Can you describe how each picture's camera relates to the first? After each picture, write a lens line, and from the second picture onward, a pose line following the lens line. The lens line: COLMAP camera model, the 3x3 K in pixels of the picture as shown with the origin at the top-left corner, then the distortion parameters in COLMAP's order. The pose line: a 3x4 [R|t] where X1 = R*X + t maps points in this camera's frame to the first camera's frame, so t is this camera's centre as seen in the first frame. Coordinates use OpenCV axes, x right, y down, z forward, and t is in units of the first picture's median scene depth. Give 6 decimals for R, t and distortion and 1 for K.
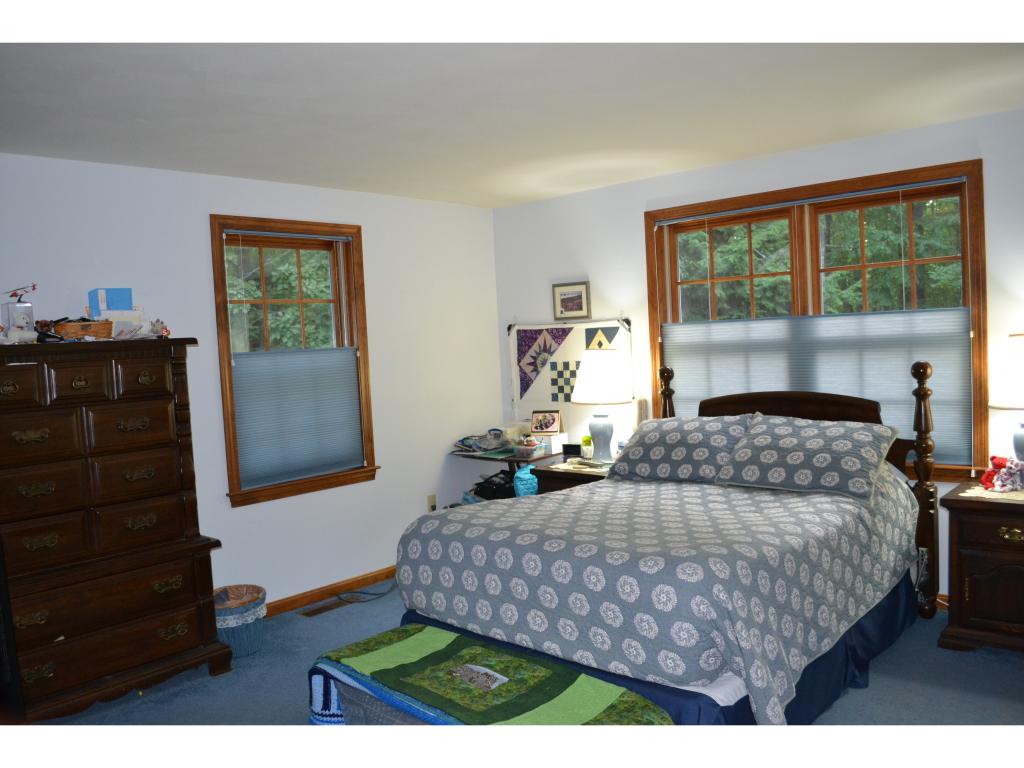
lens RADIAL K [[817.2, 0, 513.6], [0, 817.2, 388.2], [0, 0, 1]] dist [-0.079671, -0.006498]
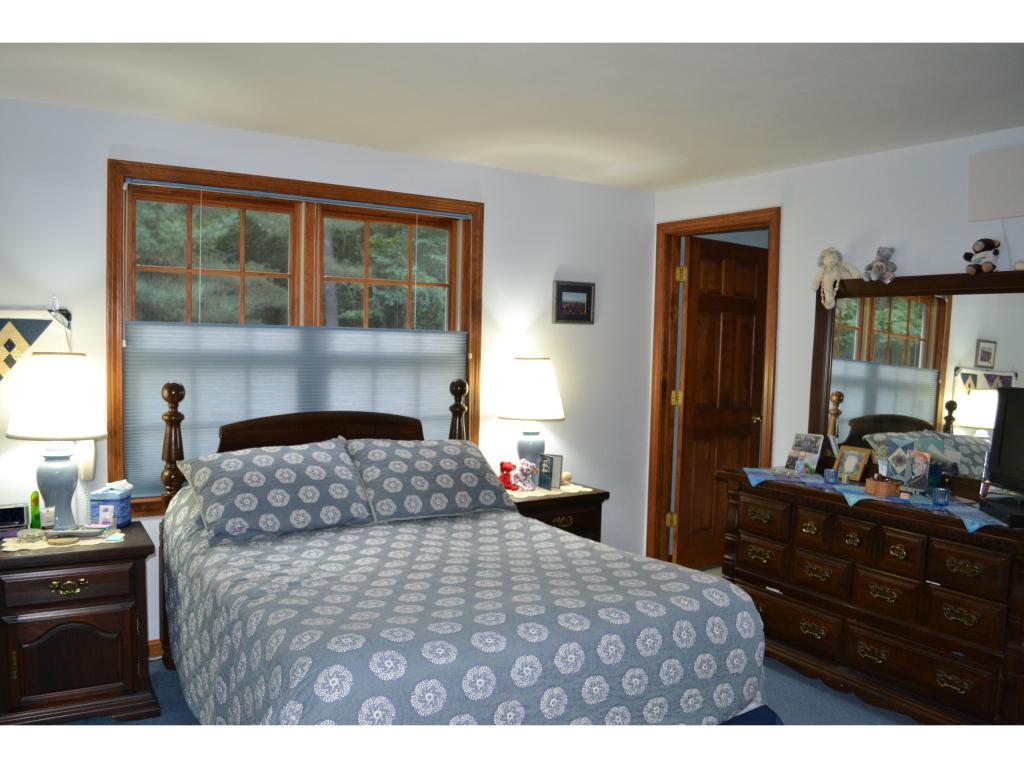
lens RADIAL K [[817.2, 0, 511.4], [0, 817.2, 384.7], [0, 0, 1]] dist [-0.079671, -0.006498]
pose [[0.258123, 0.009557, 0.966065, -0.450556], [0.021118, 0.999656, -0.015532, -0.007344], [-0.965881, 0.024410, 0.257833, 0.560132]]
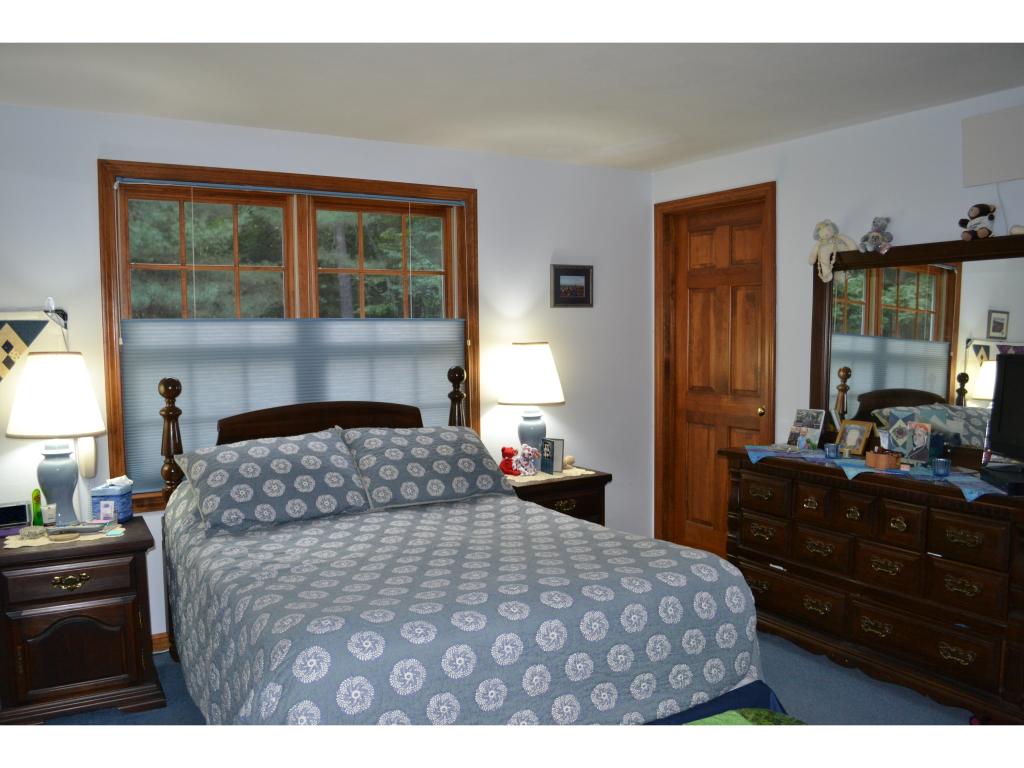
lens RADIAL K [[817.2, 0, 508.1], [0, 817.2, 384.2], [0, 0, 1]] dist [-0.079671, -0.006498]
pose [[0.284042, -0.010228, 0.958757, -0.443452], [0.054527, 0.998497, -0.005503, -0.000175], [-0.957260, 0.053841, 0.284173, 0.537294]]
